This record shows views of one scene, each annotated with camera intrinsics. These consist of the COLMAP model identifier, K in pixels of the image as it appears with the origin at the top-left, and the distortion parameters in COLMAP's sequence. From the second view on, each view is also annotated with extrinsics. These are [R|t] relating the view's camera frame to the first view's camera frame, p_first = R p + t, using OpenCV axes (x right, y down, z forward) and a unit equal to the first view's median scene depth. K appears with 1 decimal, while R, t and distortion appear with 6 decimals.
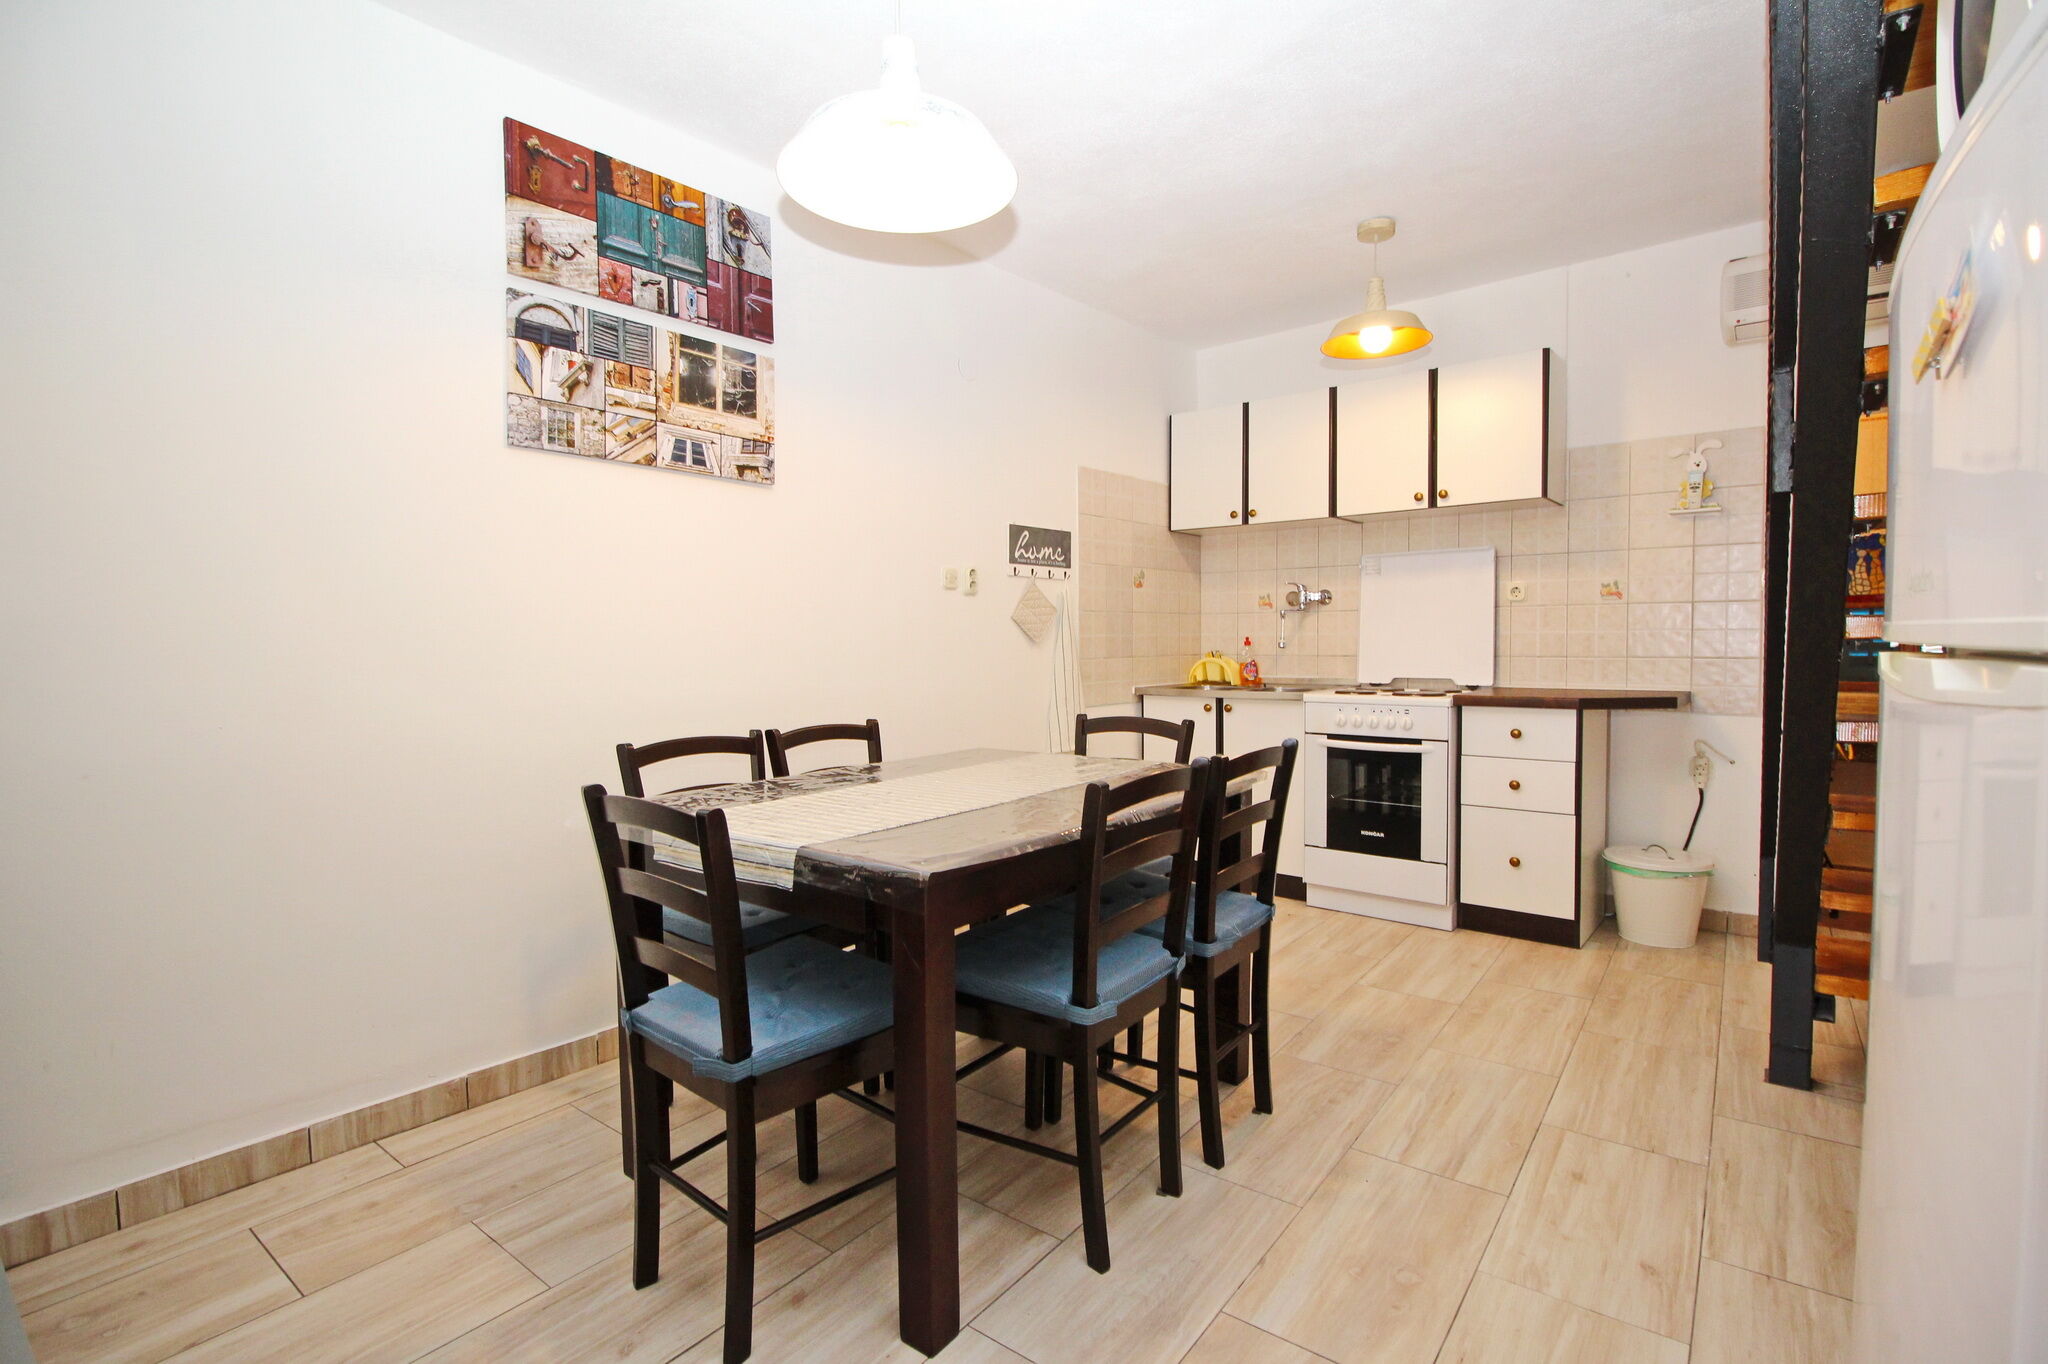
lens RADIAL K [[981.4, 0, 1002.1], [0, 981.4, 675.3], [0, 0, 1]] dist [-0.004908, -0.001924]
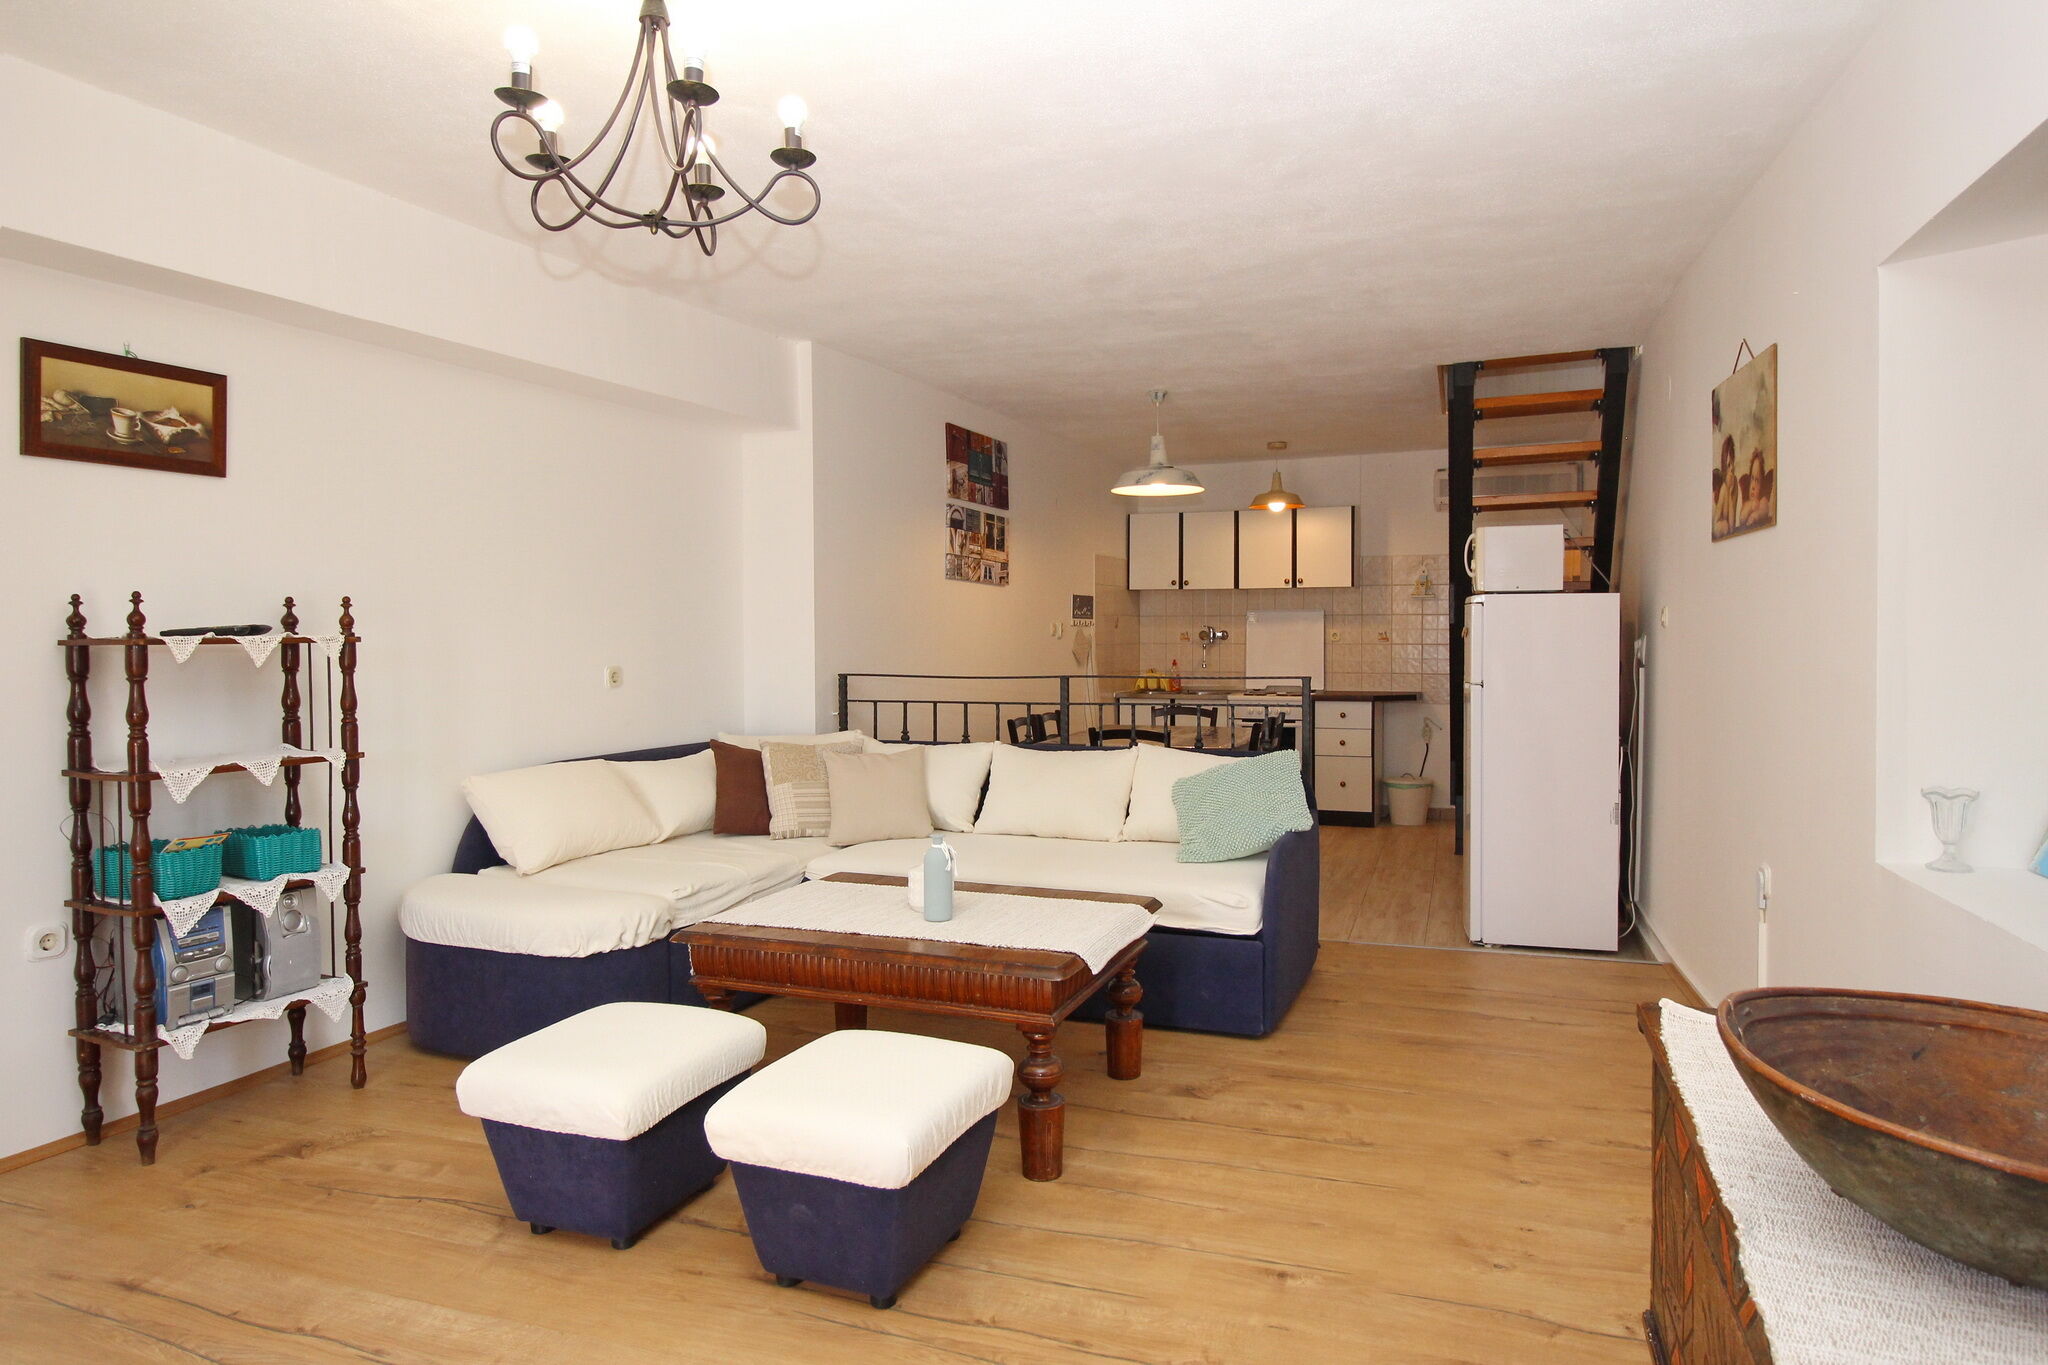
lens RADIAL K [[1327.7, 0, 1057.5], [0, 1327.7, 645.4], [0, 0, 1]] dist [0.036421, -0.000098]
pose [[0.936107, 0.003205, 0.351699, -0.852693], [0.006079, 0.999662, -0.025290, -0.012428], [-0.351662, 0.025812, 0.935771, -1.152365]]
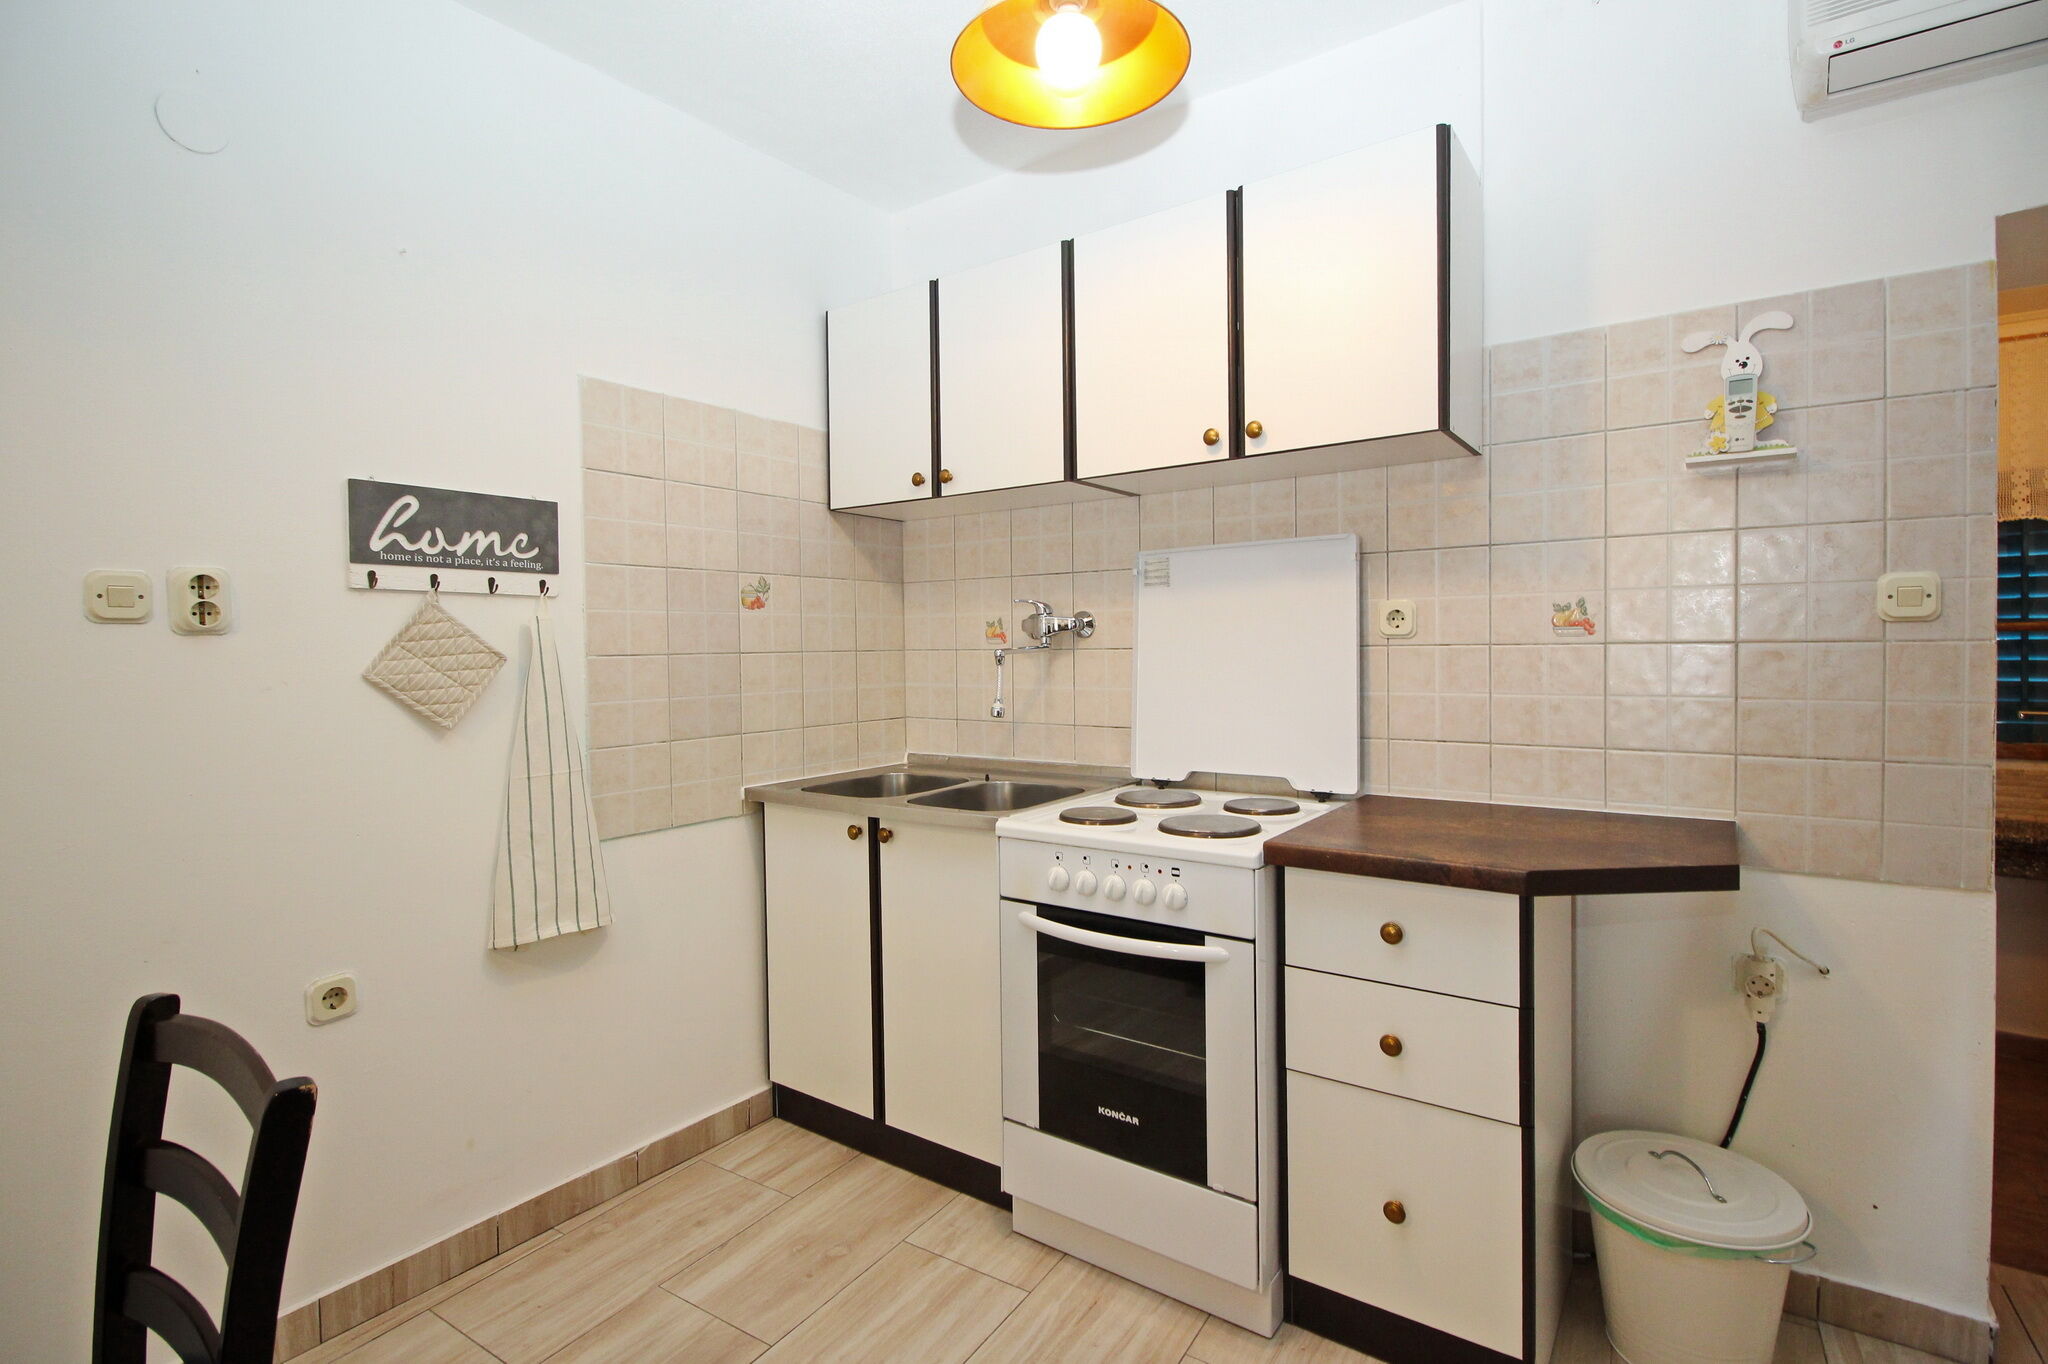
lens RADIAL K [[981.4, 0, 1014.7], [0, 981.4, 661.7], [0, 0, 1]] dist [-0.004908, -0.001924]
pose [[0.996341, -0.006485, 0.085222, 0.300060], [0.008275, 0.999752, -0.020673, -0.057978], [-0.085067, 0.021302, 0.996147, 0.537759]]
